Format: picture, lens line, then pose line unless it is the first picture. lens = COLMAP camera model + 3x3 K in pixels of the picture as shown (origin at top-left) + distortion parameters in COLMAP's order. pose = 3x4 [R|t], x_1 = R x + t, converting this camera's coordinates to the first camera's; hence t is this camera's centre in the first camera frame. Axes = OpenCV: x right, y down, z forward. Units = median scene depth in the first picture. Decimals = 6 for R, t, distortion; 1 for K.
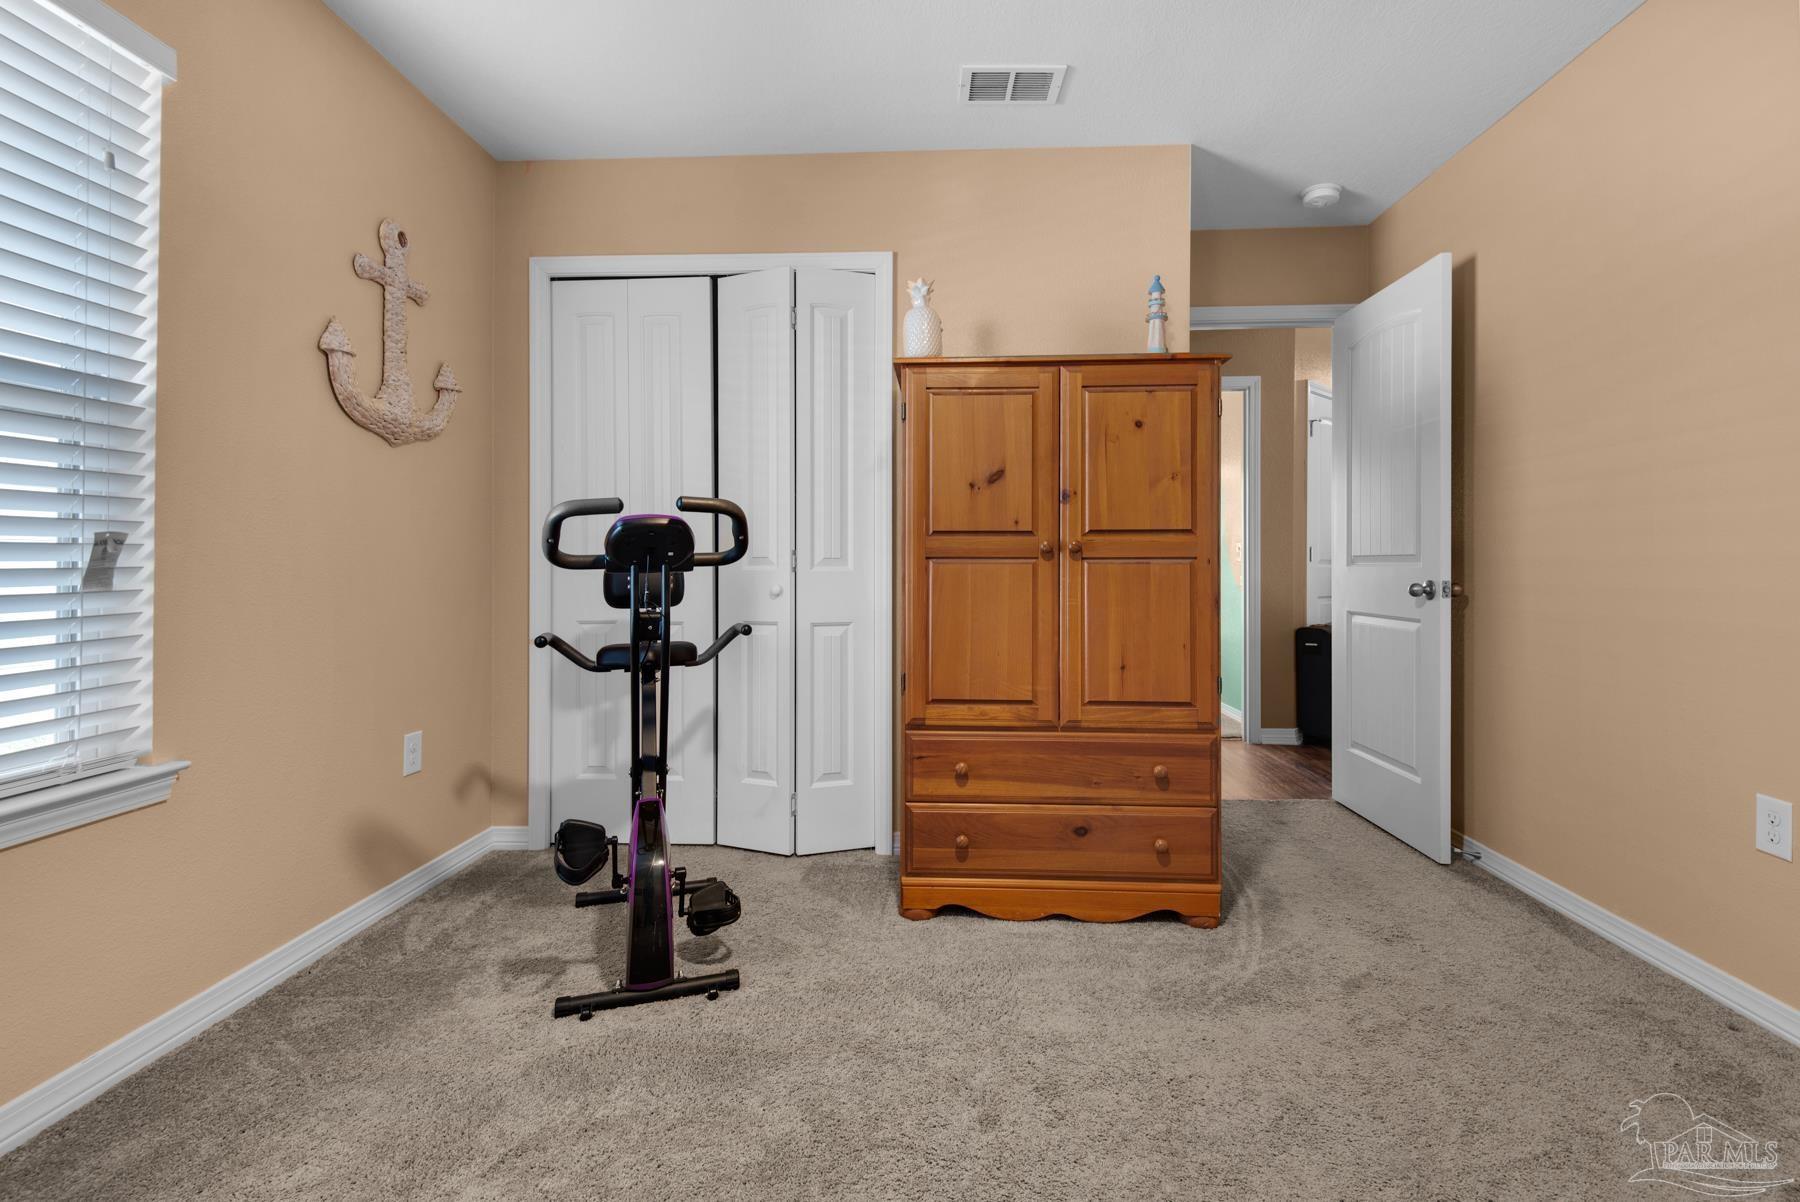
lens RADIAL K [[840.7, 0, 908.9], [0, 840.7, 561.3], [0, 0, 1]] dist [0.022838, -0.017011]
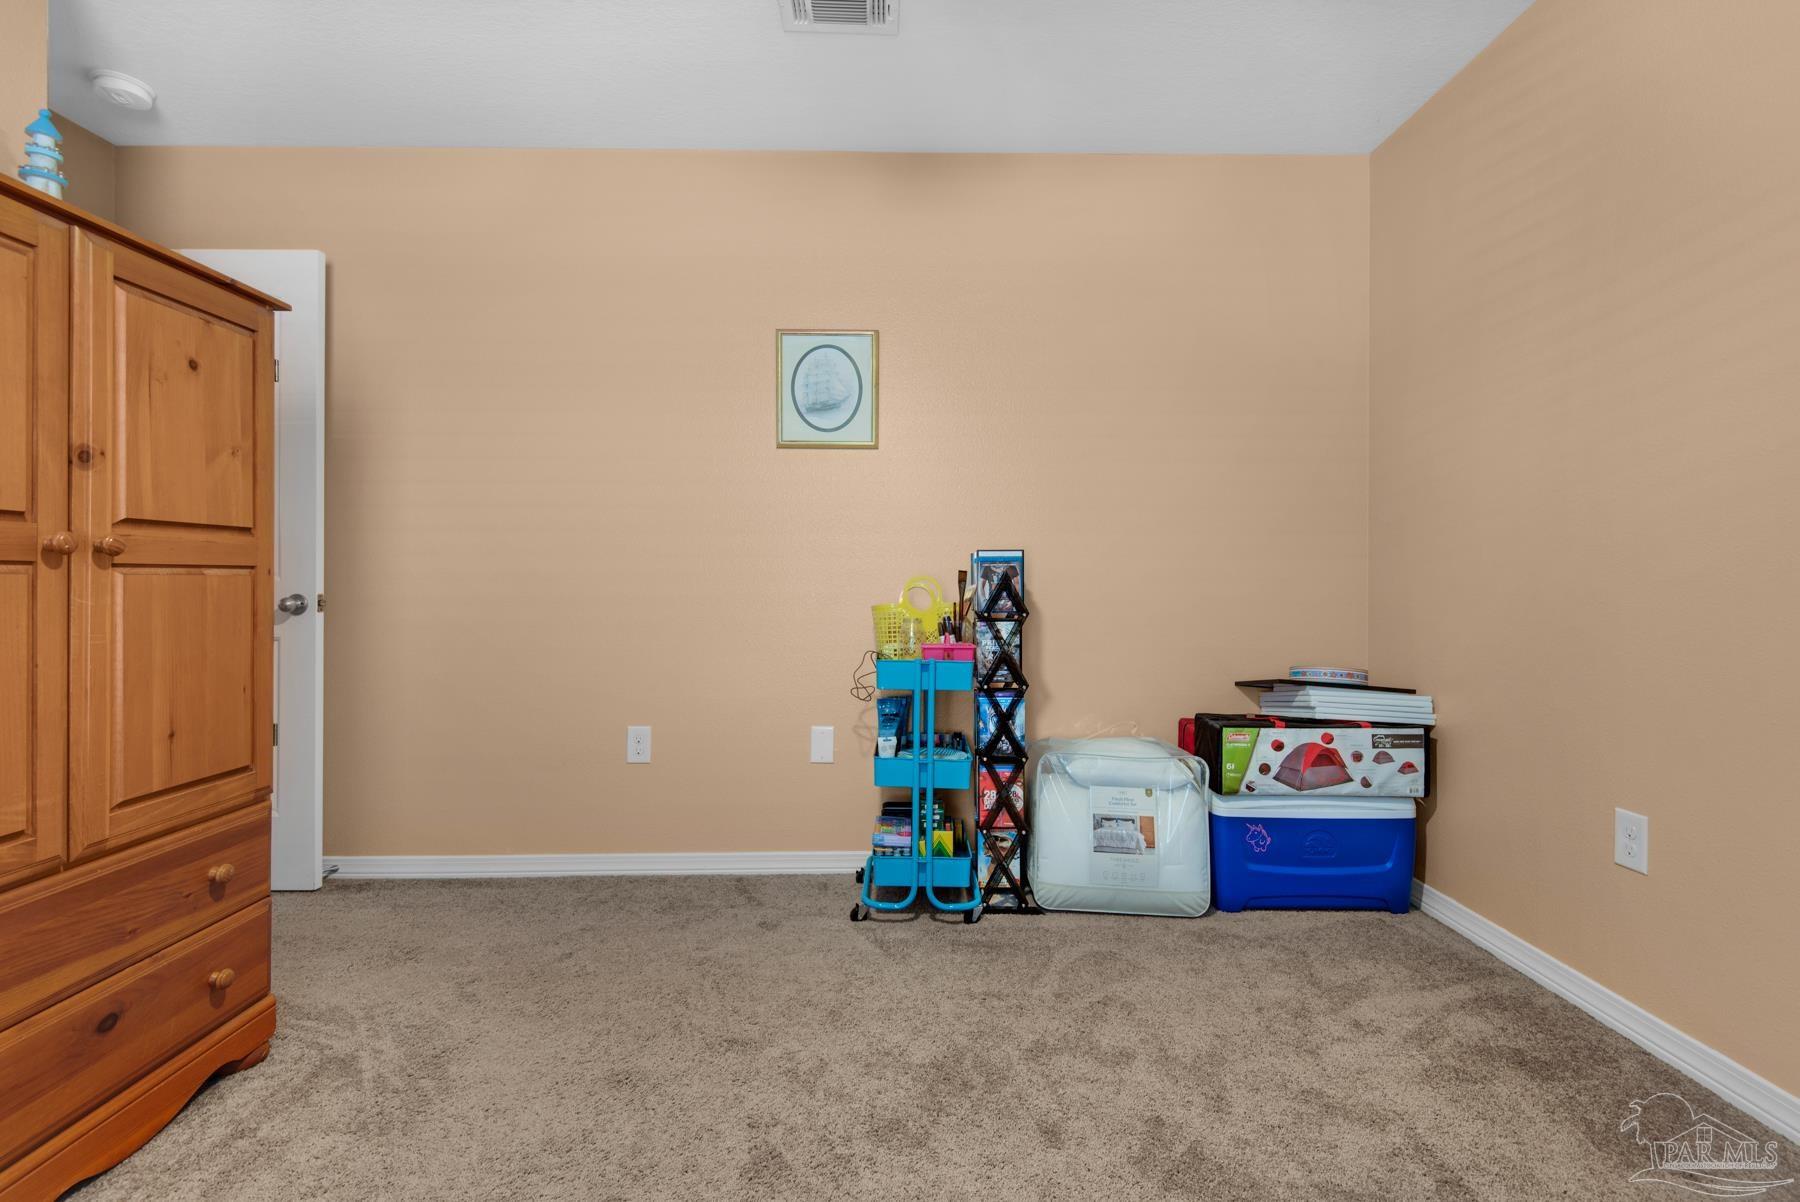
lens RADIAL K [[817.7, 0, 909.6], [0, 817.7, 588.8], [0, 0, 1]] dist [0.022064, -0.014859]
pose [[-0.081447, -0.010781, 0.996619, -0.419190], [-0.005057, 0.999933, 0.010404, 0.004460], [-0.996665, -0.004193, -0.081496, 0.486434]]
